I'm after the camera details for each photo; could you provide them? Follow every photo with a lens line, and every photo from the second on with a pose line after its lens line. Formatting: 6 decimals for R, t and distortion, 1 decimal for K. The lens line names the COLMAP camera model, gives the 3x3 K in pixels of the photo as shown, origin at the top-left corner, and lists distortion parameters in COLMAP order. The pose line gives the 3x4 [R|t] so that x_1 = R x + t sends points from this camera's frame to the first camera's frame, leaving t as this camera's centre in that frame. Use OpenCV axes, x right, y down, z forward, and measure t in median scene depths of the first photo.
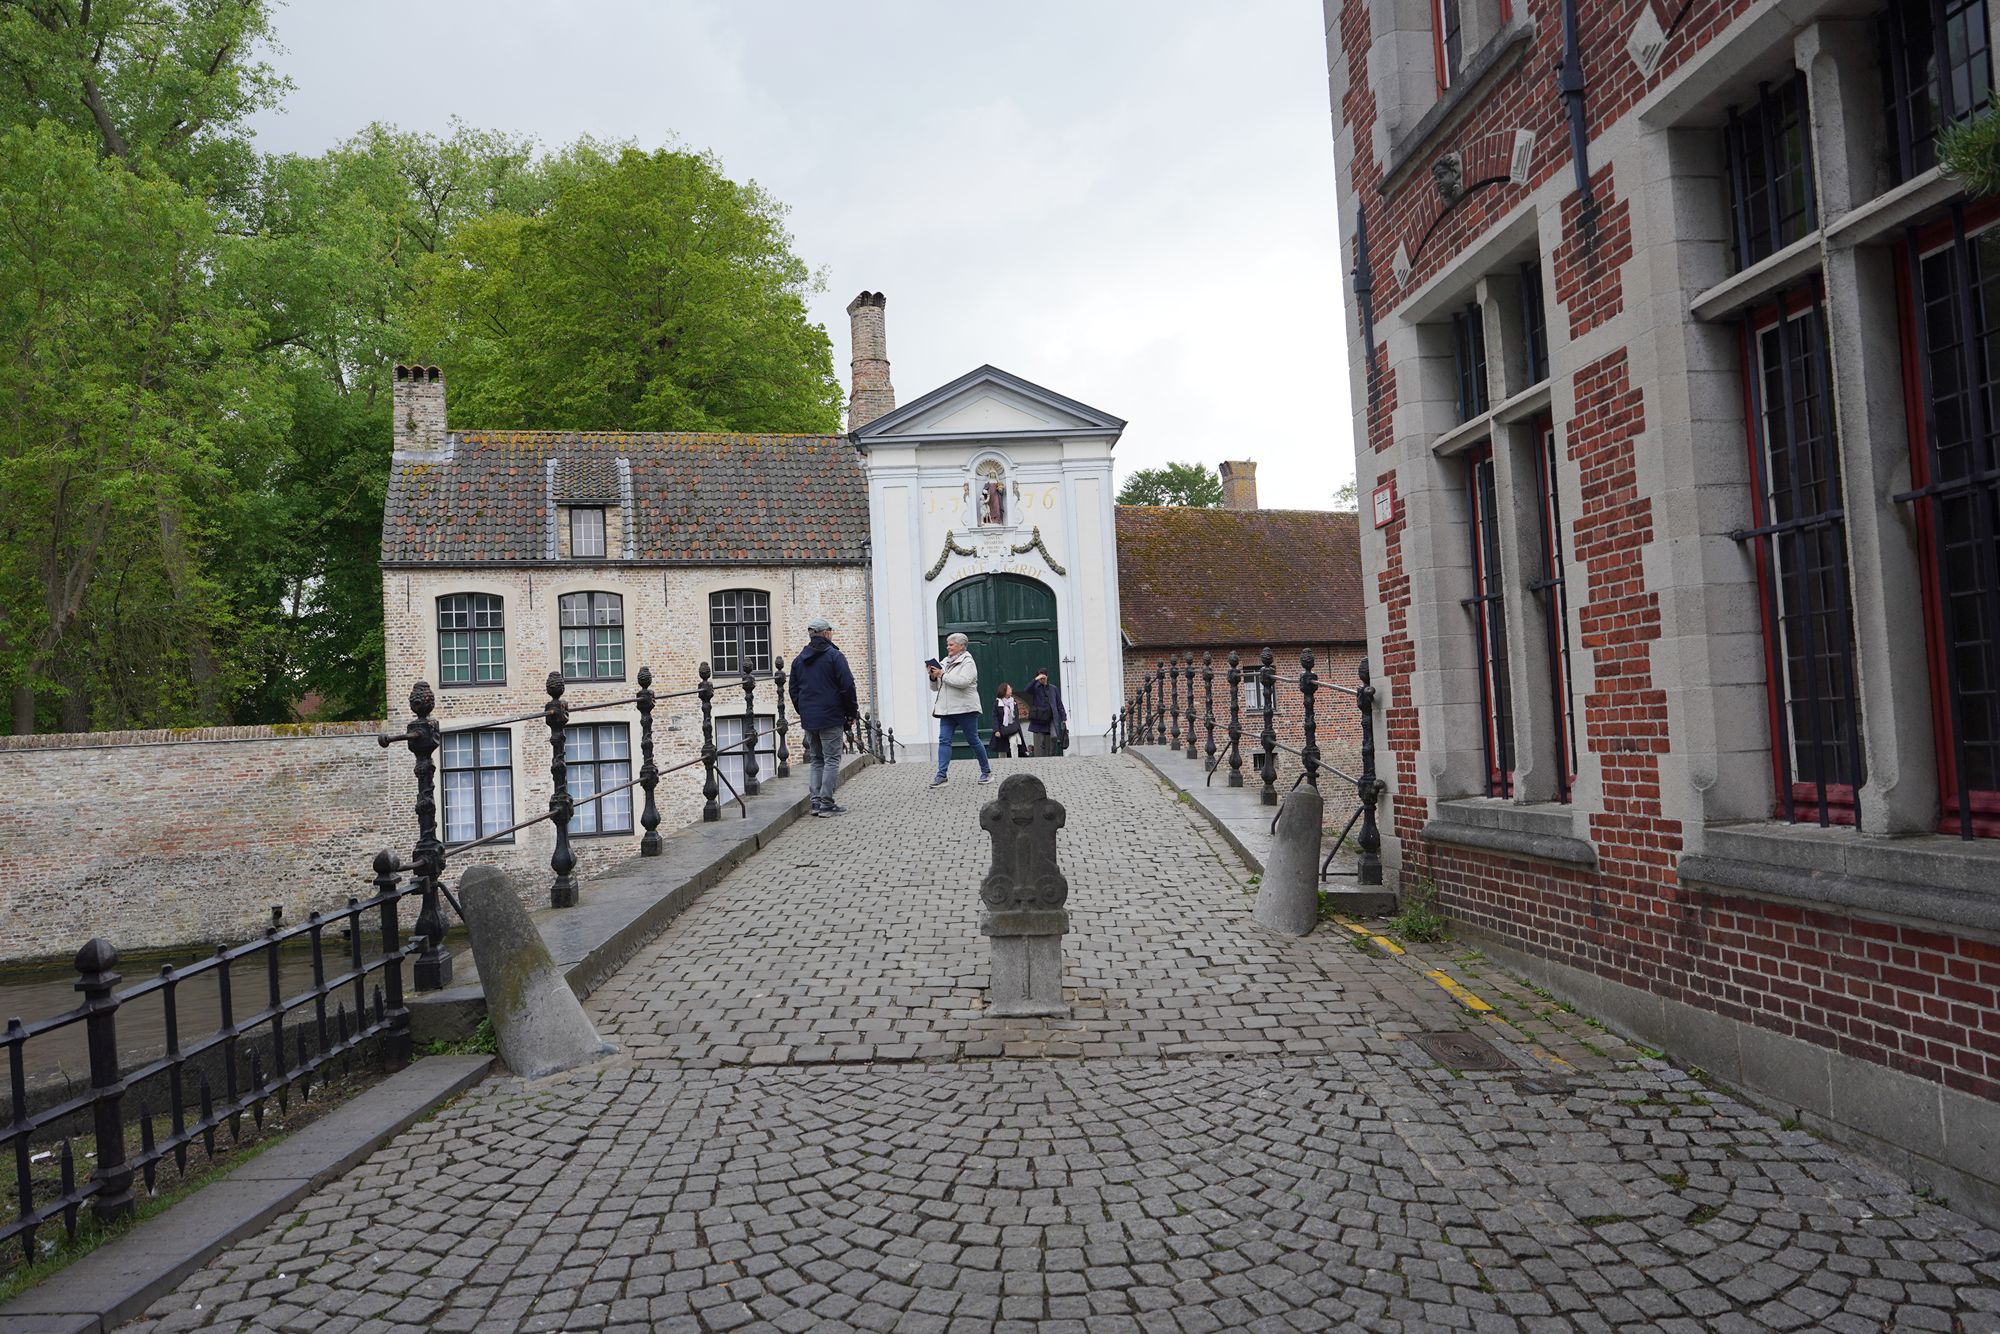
lens RADIAL K [[1316.0, 0, 1002.3], [0, 1316.0, 674.2], [0, 0, 1]] dist [-0.023703, 0.025764]
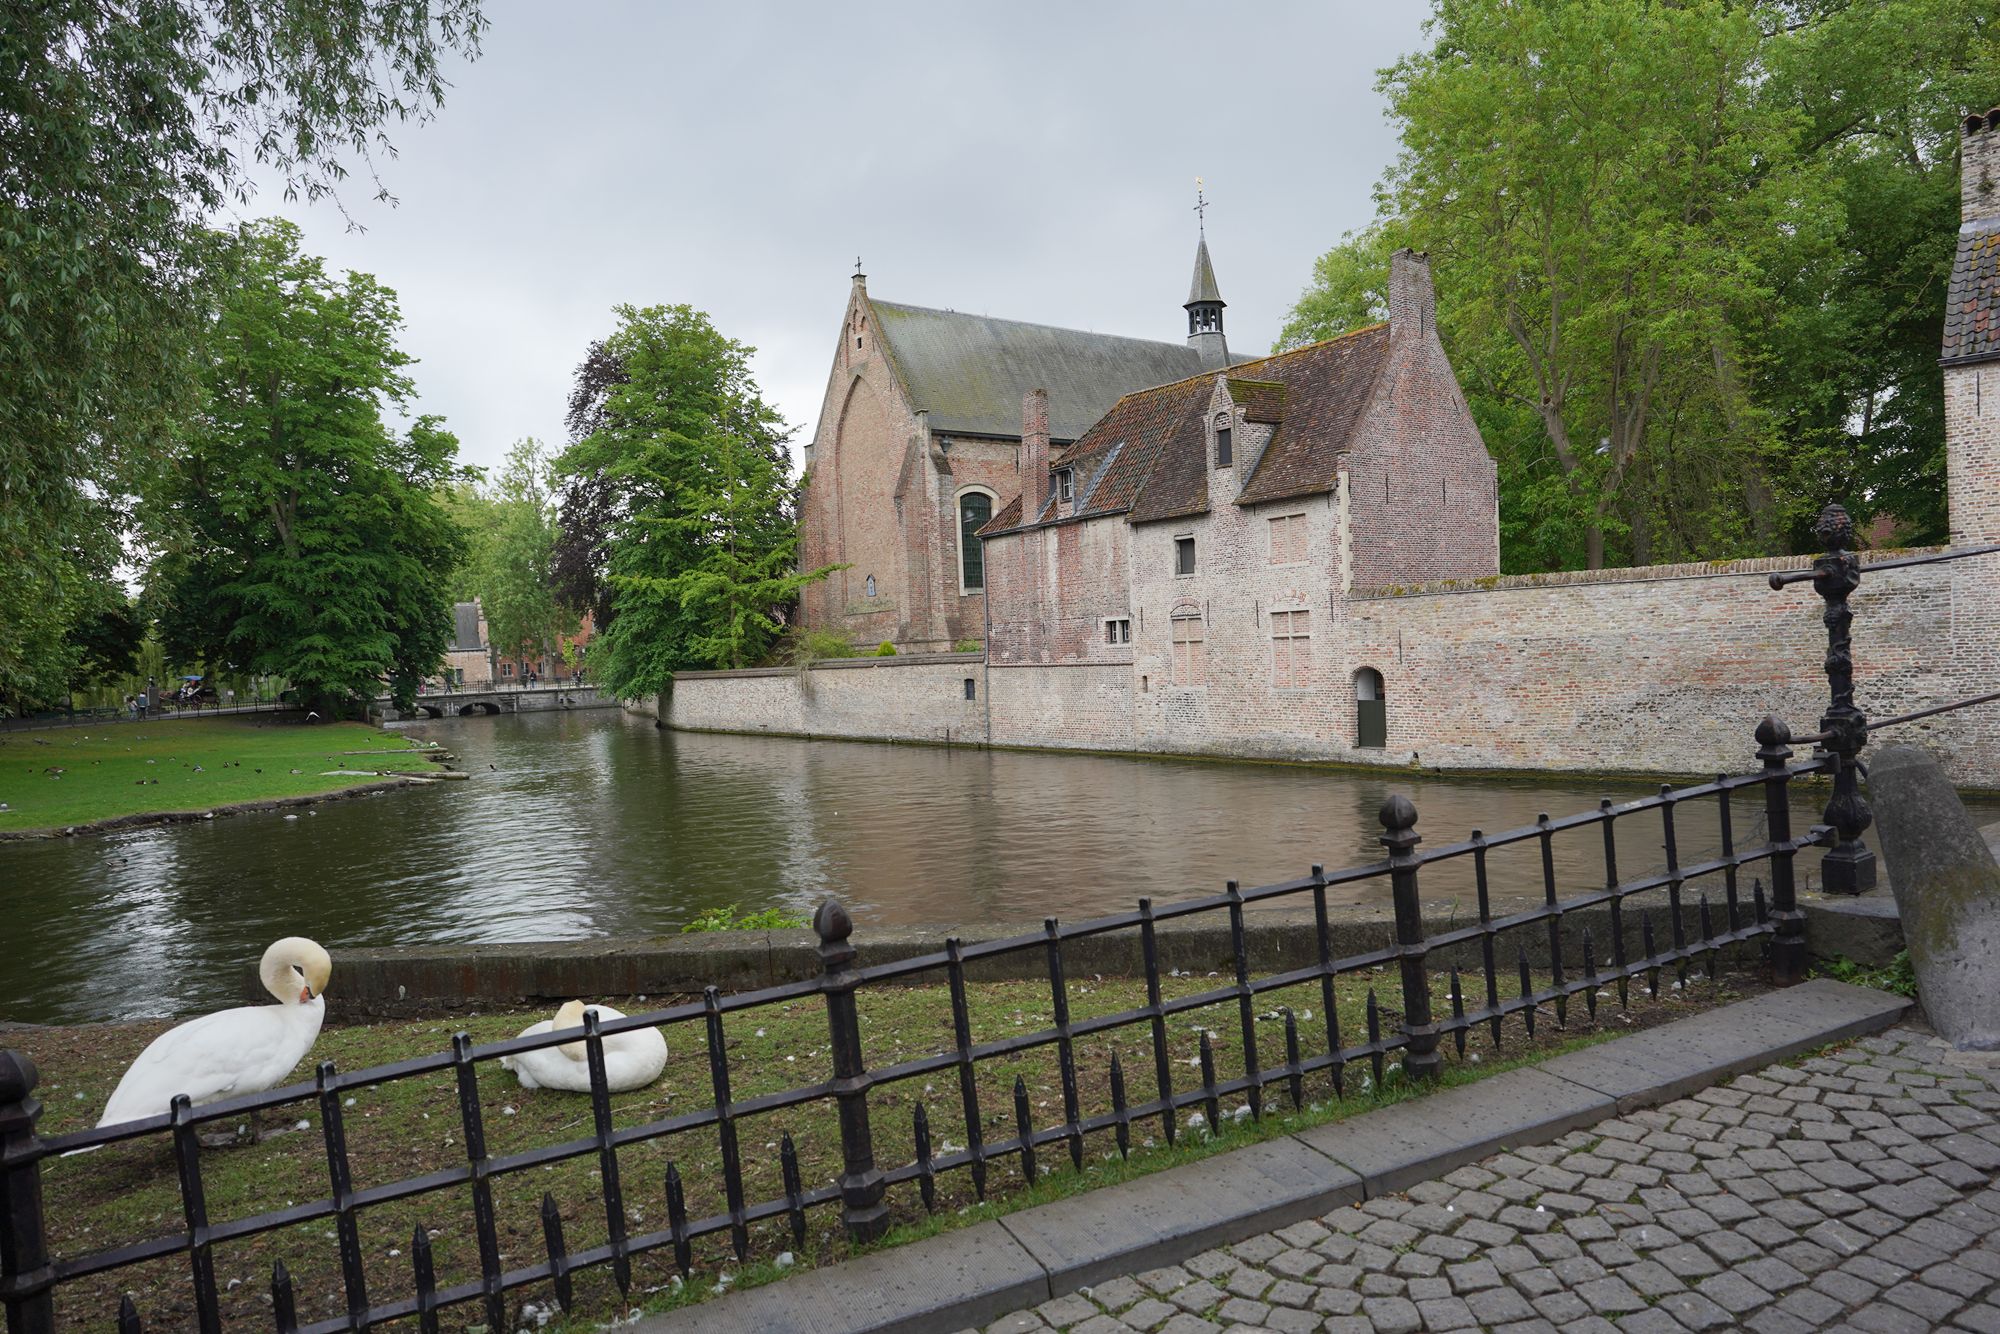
lens RADIAL K [[1316.0, 0, 992.1], [0, 1316.0, 668.2], [0, 0, 1]] dist [-0.023703, 0.025764]
pose [[0.464804, 0.046128, -0.884211, 0.004413], [0.065088, 0.994160, 0.086079, 0.000597], [0.883018, -0.097562, 0.459088, 0.042499]]
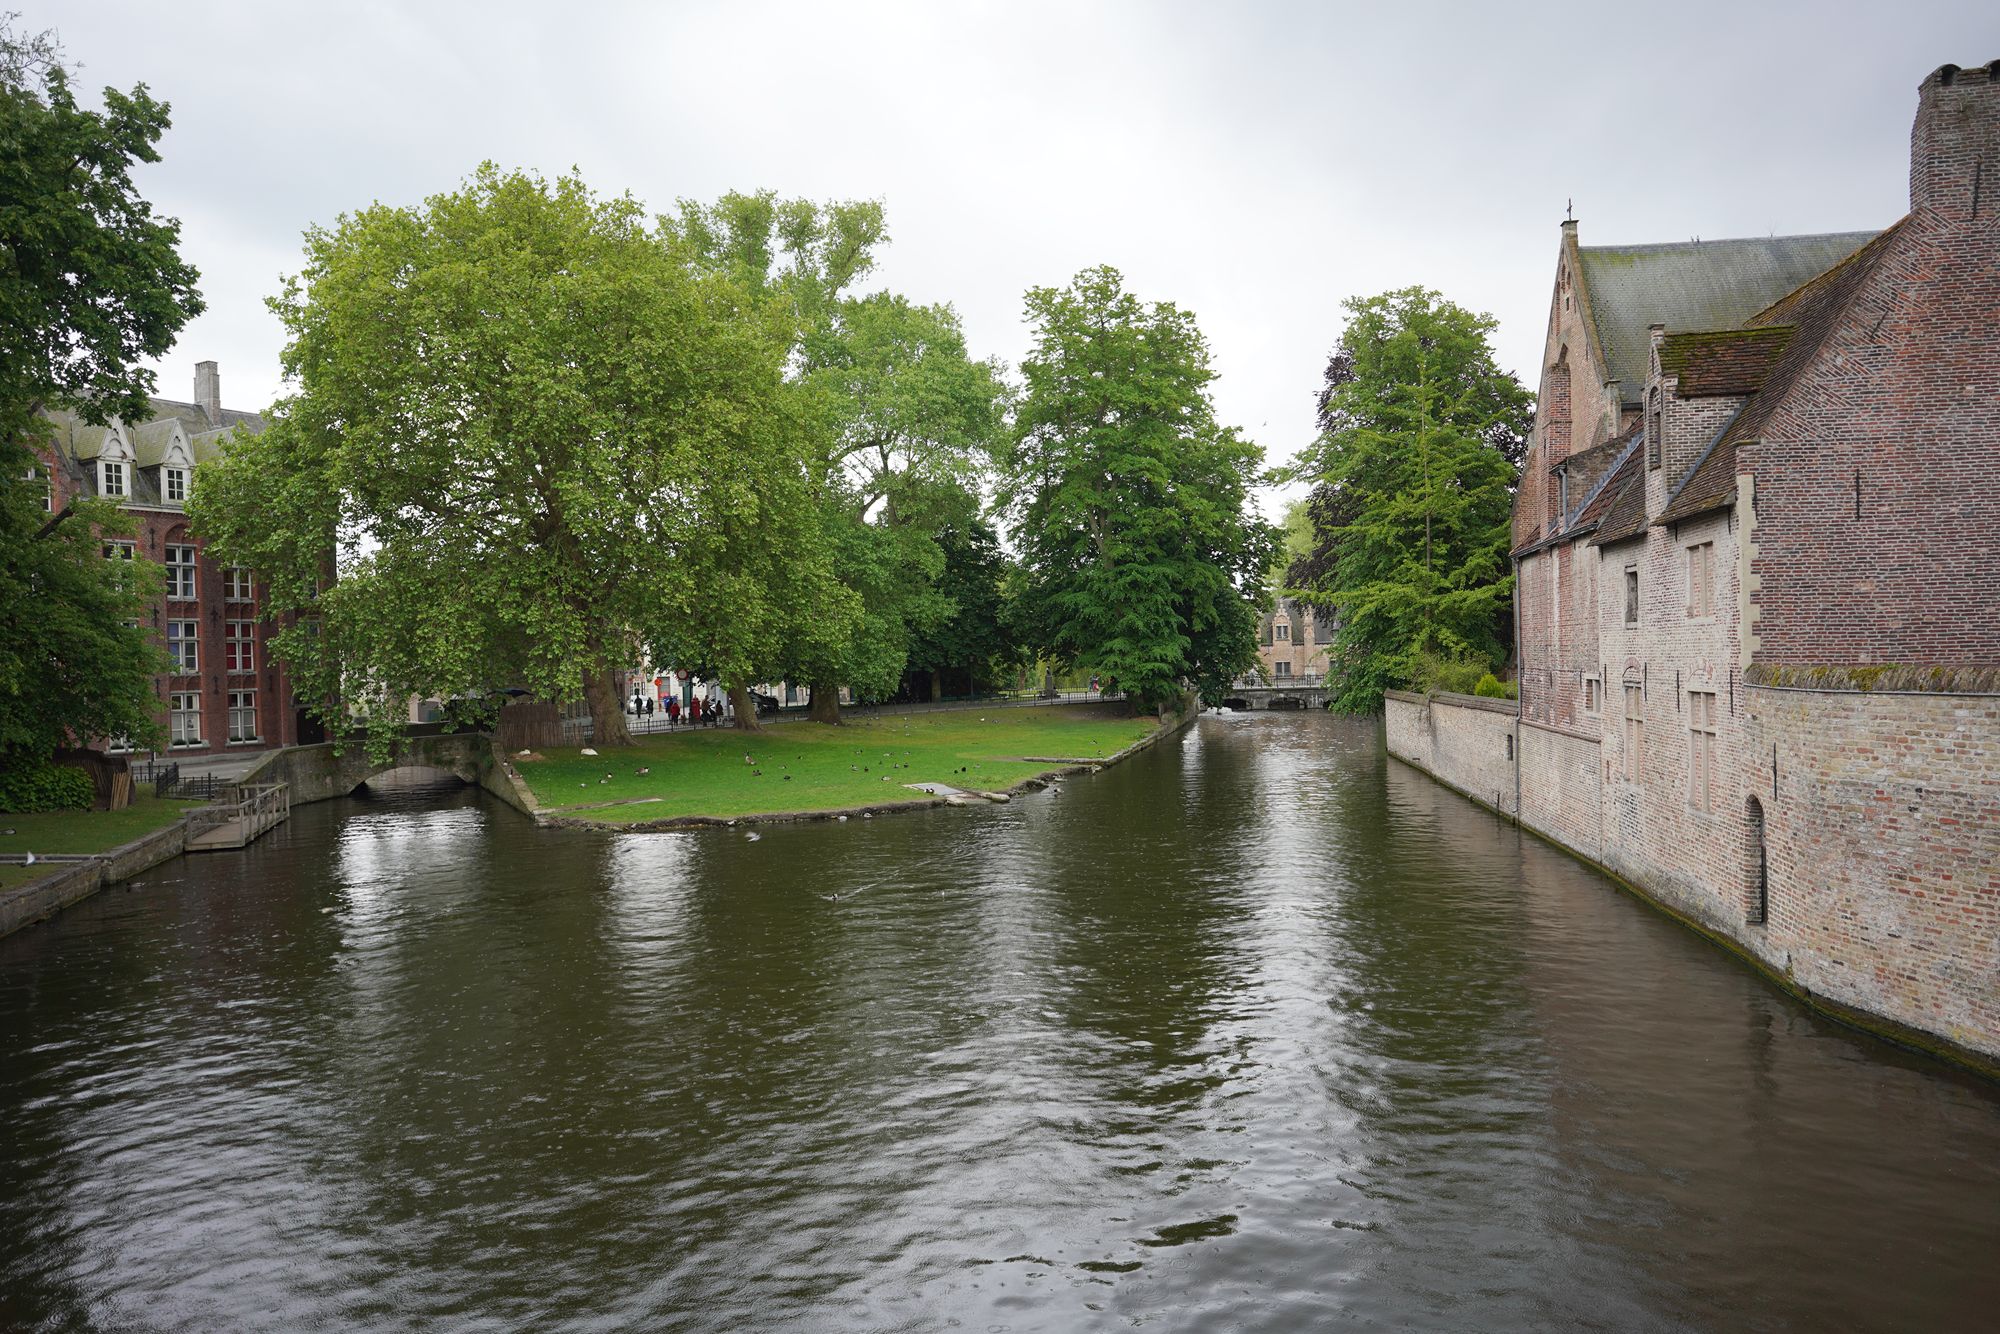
lens RADIAL K [[1316.0, 0, 997.9], [0, 1316.0, 663.1], [0, 0, 1]] dist [-0.023703, 0.025764]
pose [[-0.272871, 0.063609, -0.959945, -0.090367], [0.090973, 0.995047, 0.040076, -0.017204], [0.957740, -0.076394, -0.277306, 0.727501]]
